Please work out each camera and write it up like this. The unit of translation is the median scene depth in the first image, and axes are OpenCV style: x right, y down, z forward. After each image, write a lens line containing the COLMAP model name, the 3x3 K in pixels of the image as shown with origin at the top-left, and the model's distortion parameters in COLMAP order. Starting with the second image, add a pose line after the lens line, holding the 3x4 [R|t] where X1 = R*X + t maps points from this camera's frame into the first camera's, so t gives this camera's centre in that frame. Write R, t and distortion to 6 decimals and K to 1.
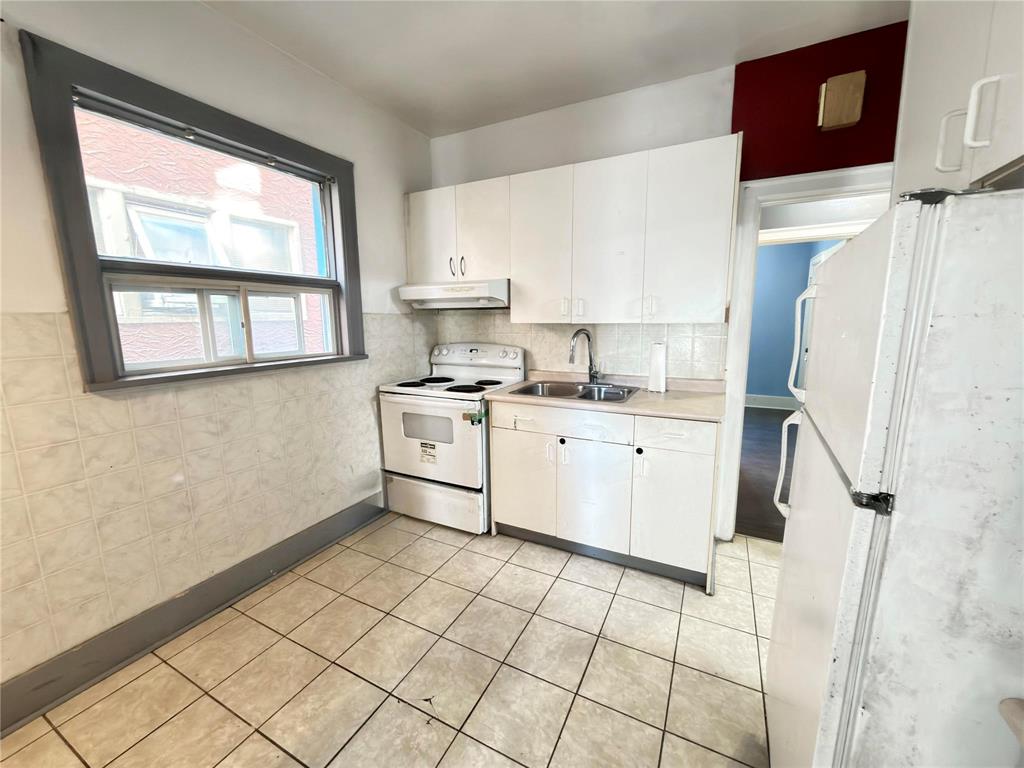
lens RADIAL K [[409.6, 0, 514.3], [0, 409.6, 384.9], [0, 0, 1]] dist [-0.001434, 0.000500]
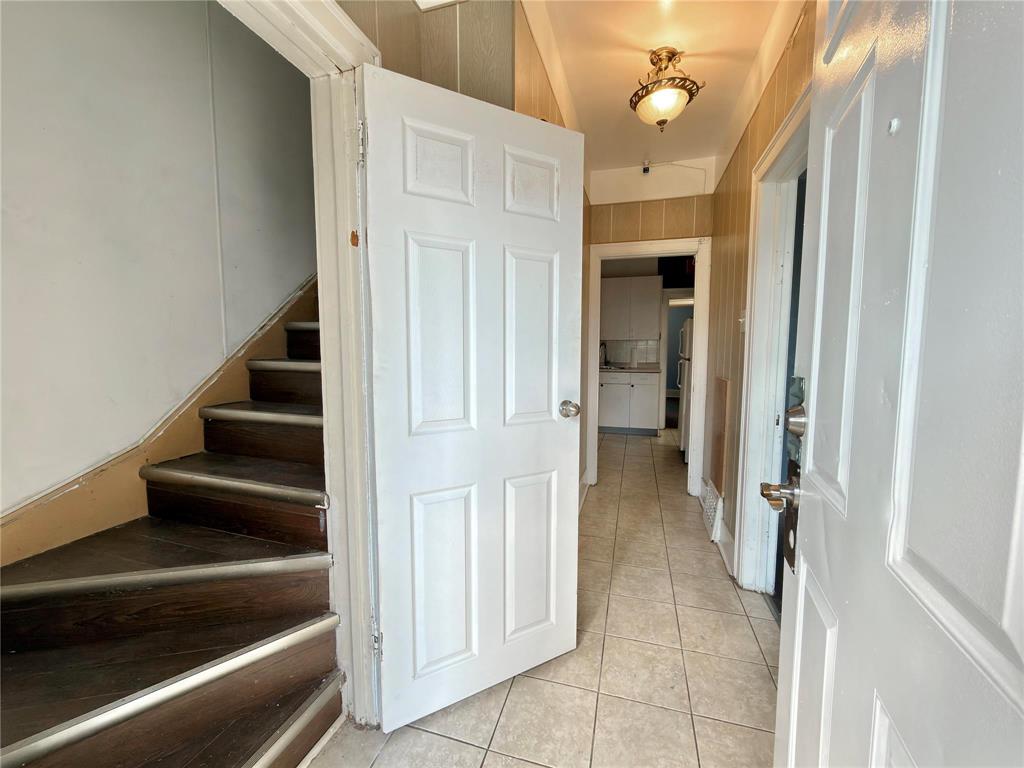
lens RADIAL K [[409.6, 0, 514.3], [0, 409.6, 384.9], [0, 0, 1]] dist [-0.001434, 0.000500]
pose [[0.985054, -0.006119, 0.172135, -0.801010], [0.019332, 0.996982, -0.075188, 0.296505], [-0.171156, 0.077392, 0.982200, -1.312694]]
